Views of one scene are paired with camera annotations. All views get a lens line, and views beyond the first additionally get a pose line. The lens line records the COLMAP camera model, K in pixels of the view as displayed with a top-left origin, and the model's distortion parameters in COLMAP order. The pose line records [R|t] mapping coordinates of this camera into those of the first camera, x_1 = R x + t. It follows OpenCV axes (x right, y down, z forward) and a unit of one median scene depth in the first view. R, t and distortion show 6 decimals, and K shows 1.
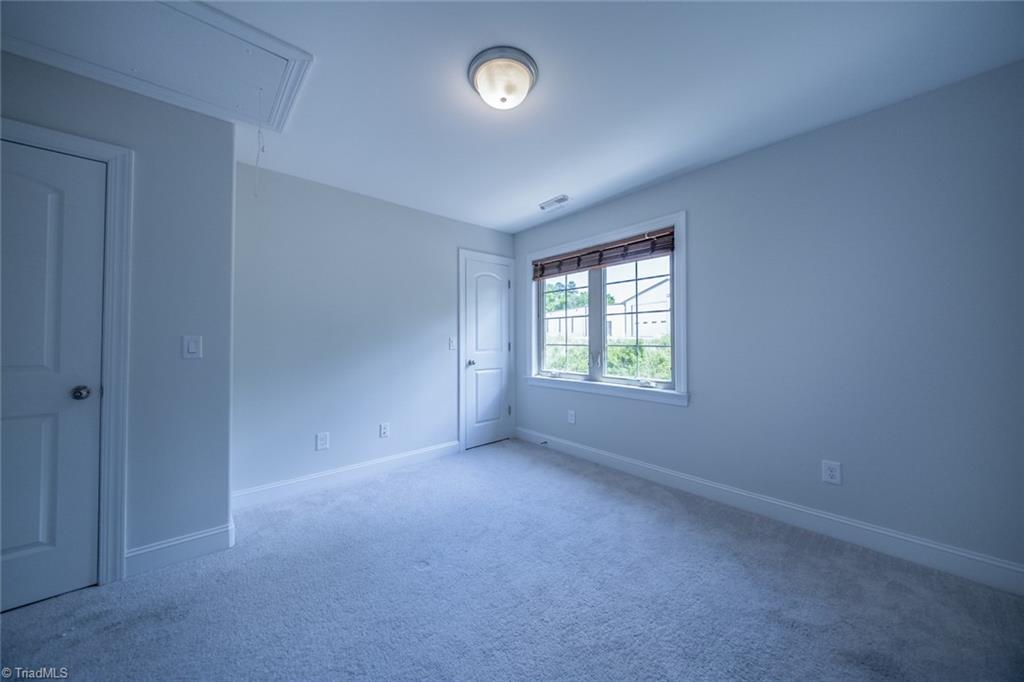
lens RADIAL K [[355.9, 0, 516.3], [0, 355.9, 329.0], [0, 0, 1]] dist [-0.000170, -0.000218]
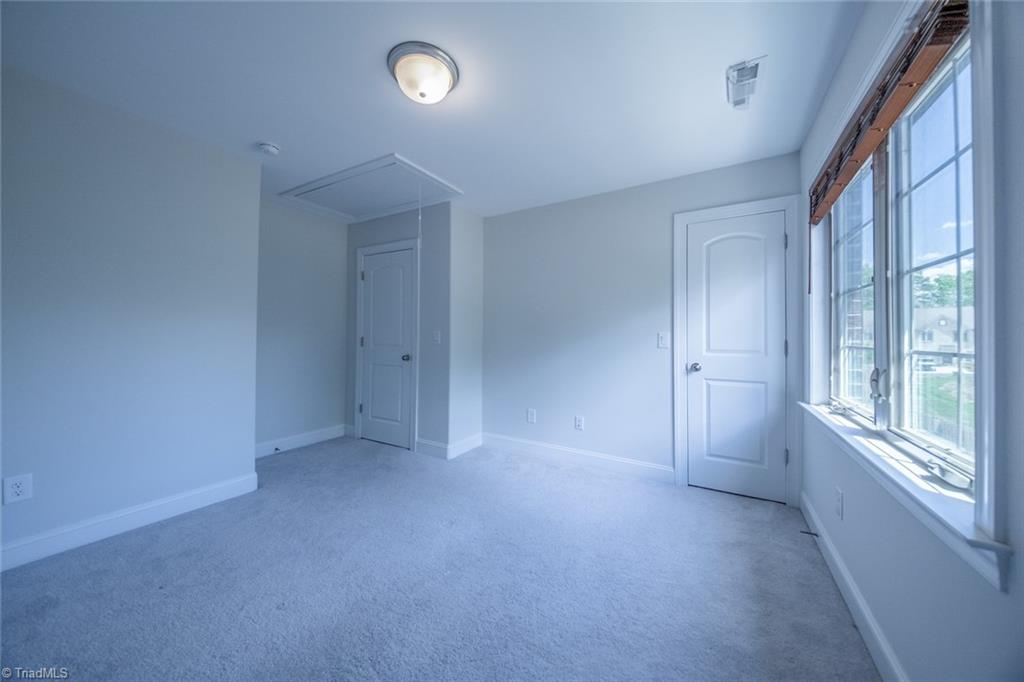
lens RADIAL K [[361.0, 0, 502.1], [0, 361.0, 332.0], [0, 0, 1]] dist [0.065116, -0.000092]
pose [[0.289984, -0.005466, -0.957016, 0.498470], [0.018375, 0.999831, -0.000143, 0.015561], [0.956855, -0.017543, 0.290036, 0.424304]]
